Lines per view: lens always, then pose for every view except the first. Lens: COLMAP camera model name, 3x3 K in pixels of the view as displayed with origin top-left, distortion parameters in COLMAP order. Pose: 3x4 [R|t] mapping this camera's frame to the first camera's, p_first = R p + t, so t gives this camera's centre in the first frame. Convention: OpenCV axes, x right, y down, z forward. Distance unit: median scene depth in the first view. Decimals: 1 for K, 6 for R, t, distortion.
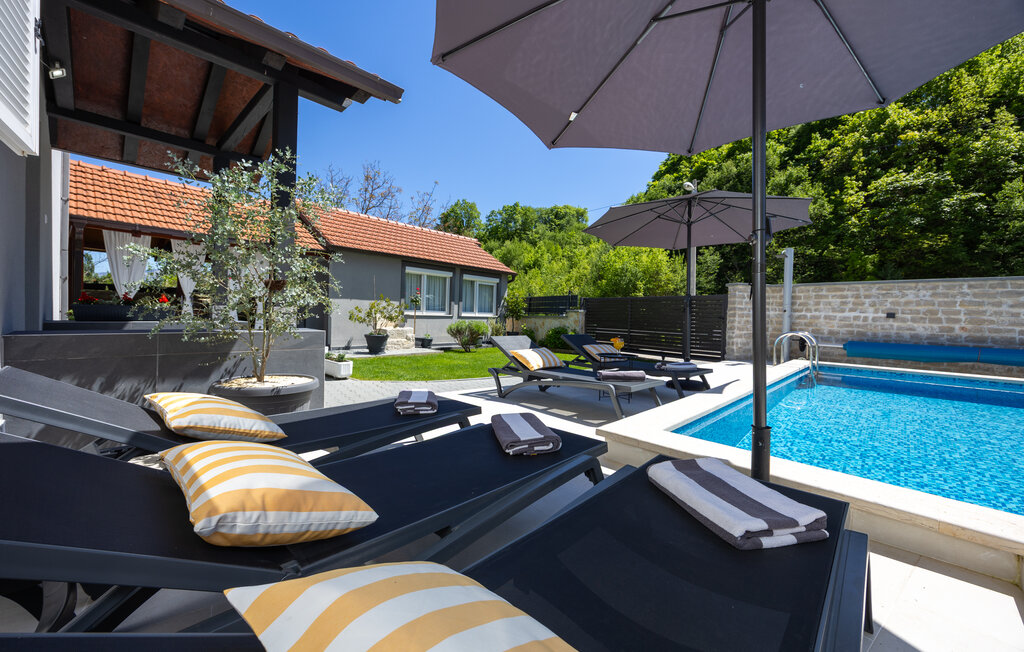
lens RADIAL K [[388.0, 0, 514.5], [0, 388.0, 318.8], [0, 0, 1]] dist [-0.001113, -0.000142]
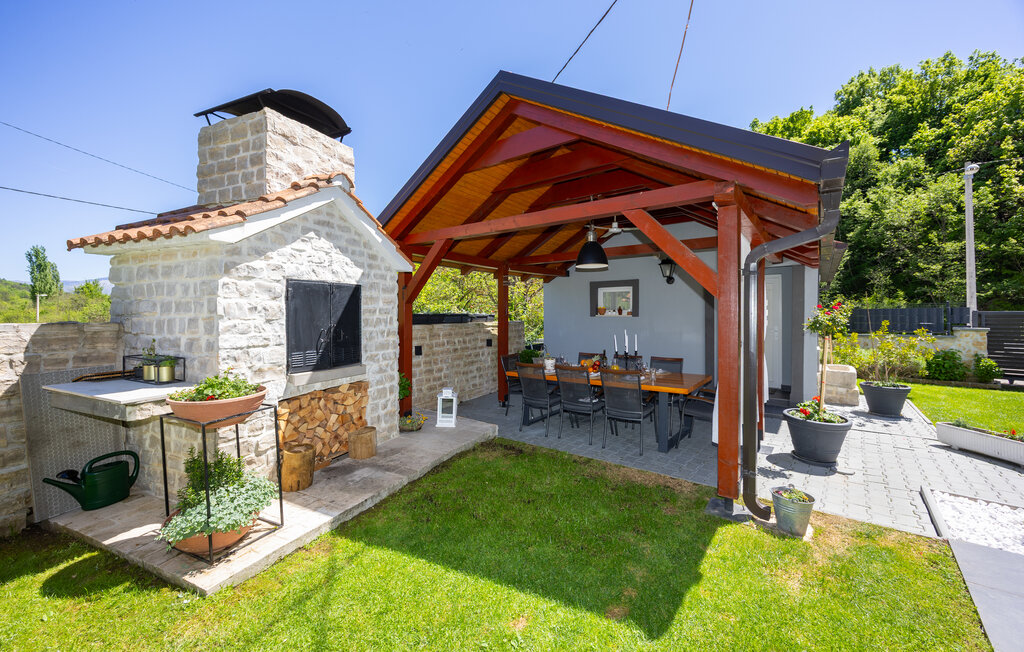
lens RADIAL K [[388.0, 0, 514.5], [0, 388.0, 318.8], [0, 0, 1]] dist [-0.001113, -0.000142]
pose [[0.997572, -0.031736, 0.061998, -0.406199], [0.032285, 0.999448, -0.007872, -0.032101], [-0.061714, 0.009855, 0.998045, 0.165826]]
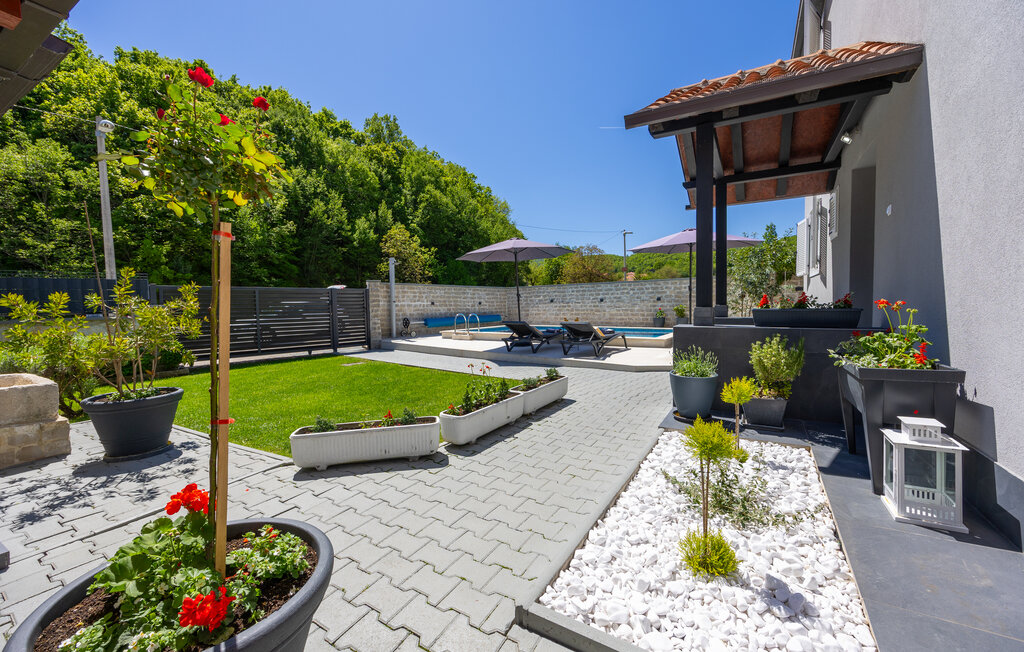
lens RADIAL K [[406.0, 0, 531.7], [0, 406.0, 321.0], [0, 0, 1]] dist [-0.016141, 0.000354]
pose [[-0.237731, -0.060226, 0.969462, -0.311286], [0.029159, 0.997184, 0.069098, -0.013467], [-0.970893, 0.044695, -0.235305, 0.302500]]
